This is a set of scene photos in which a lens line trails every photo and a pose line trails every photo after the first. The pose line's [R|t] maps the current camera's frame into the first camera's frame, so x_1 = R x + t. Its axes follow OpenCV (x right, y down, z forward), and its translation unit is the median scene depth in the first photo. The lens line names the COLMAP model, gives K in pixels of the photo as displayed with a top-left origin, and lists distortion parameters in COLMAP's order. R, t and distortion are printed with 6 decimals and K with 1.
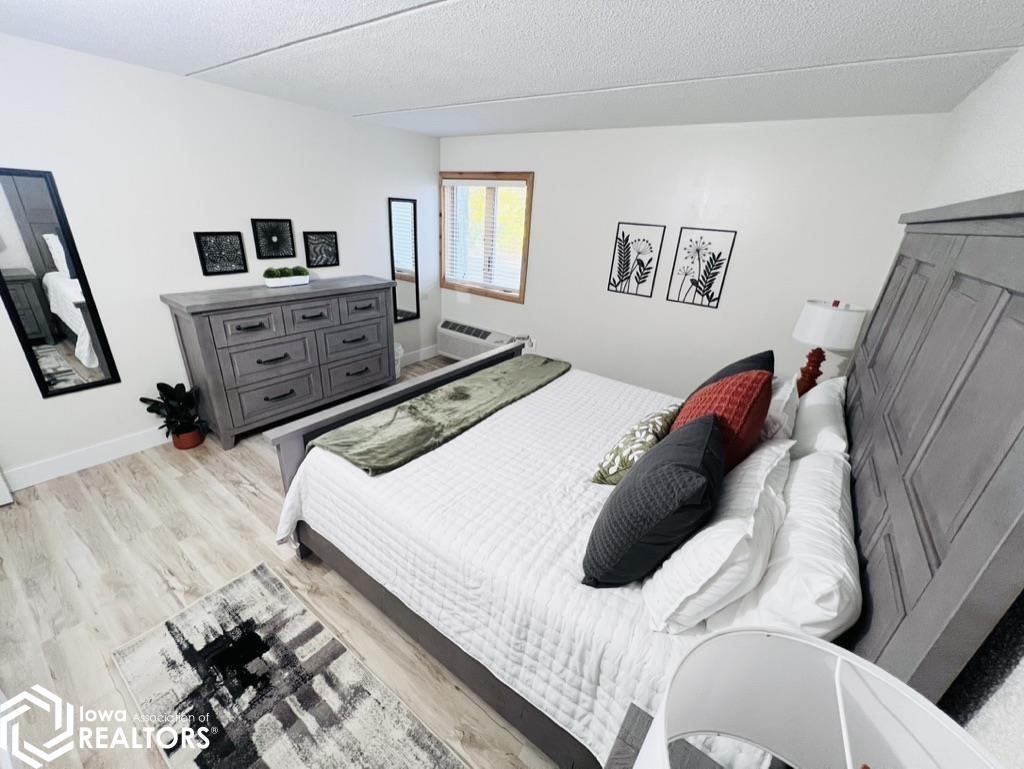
lens RADIAL K [[407.6, 0, 503.0], [0, 407.6, 381.7], [0, 0, 1]] dist [0.002476, 0.000443]
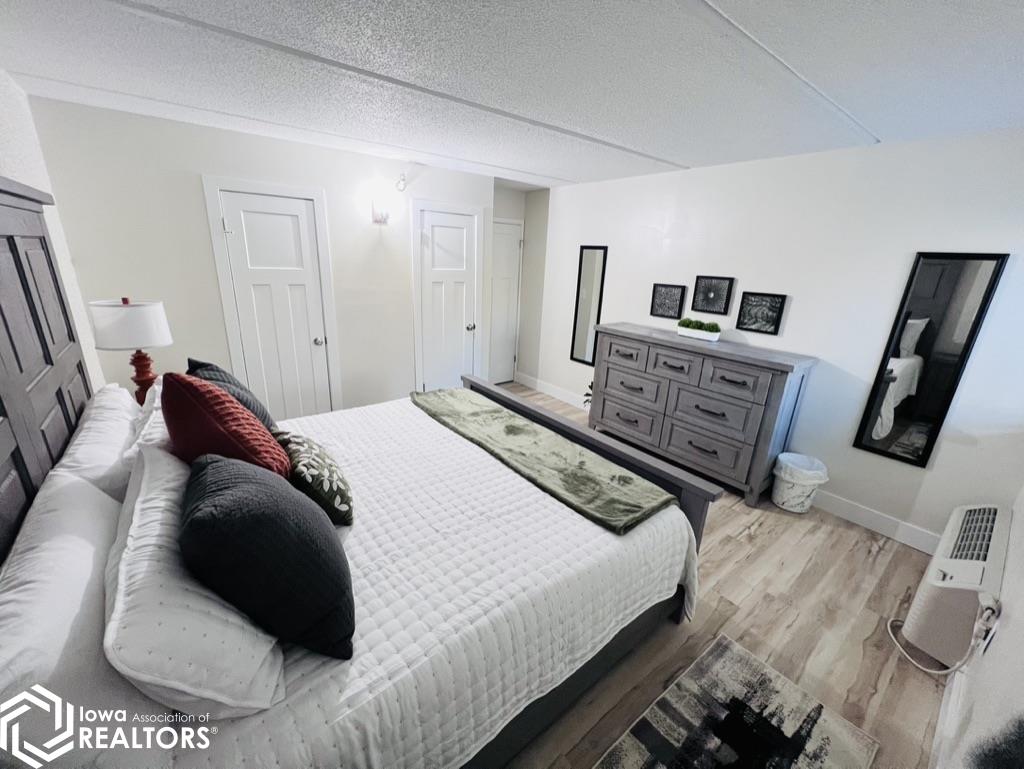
lens RADIAL K [[407.6, 0, 511.2], [0, 407.6, 389.6], [0, 0, 1]] dist [0.002476, 0.000443]
pose [[-0.270130, 0.244174, -0.931348, 0.683446], [-0.420586, 0.840214, 0.342269, -0.330153], [0.866105, 0.484169, -0.124271, 0.920657]]
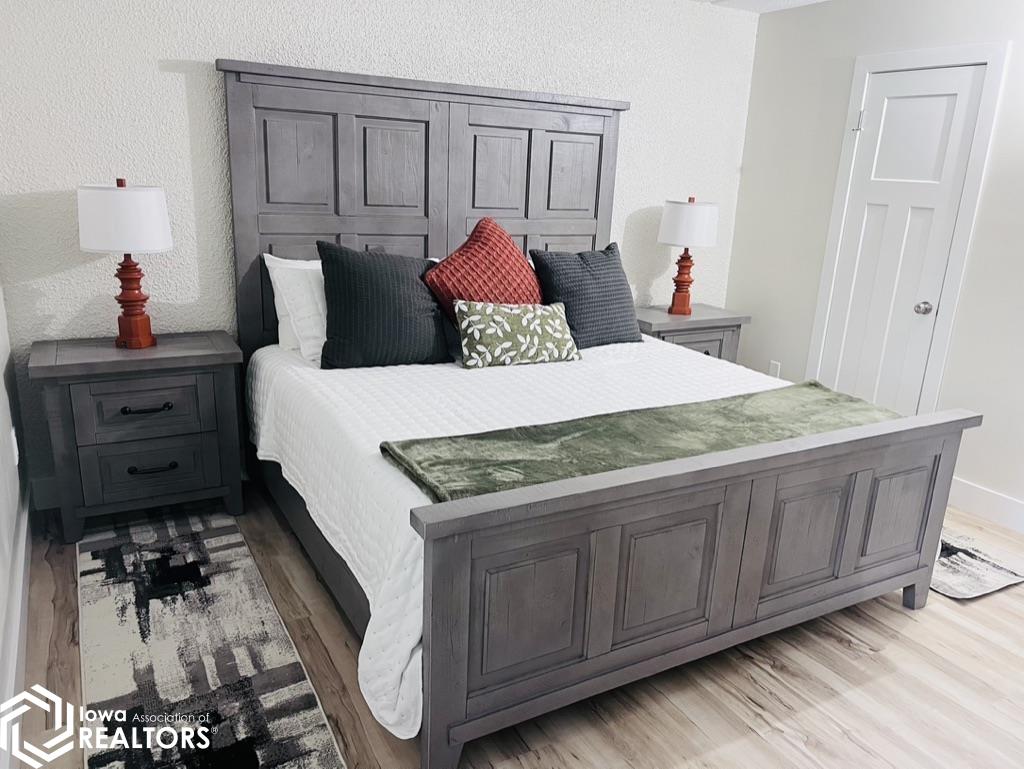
lens RADIAL K [[771.0, 0, 492.2], [0, 771.0, 390.1], [0, 0, 1]] dist [0.039523, -0.032527]
pose [[-0.901082, -0.213555, 0.377419, 0.066293], [0.073846, 0.782056, 0.618817, -0.495603], [-0.427314, 0.585476, -0.688927, 1.344971]]
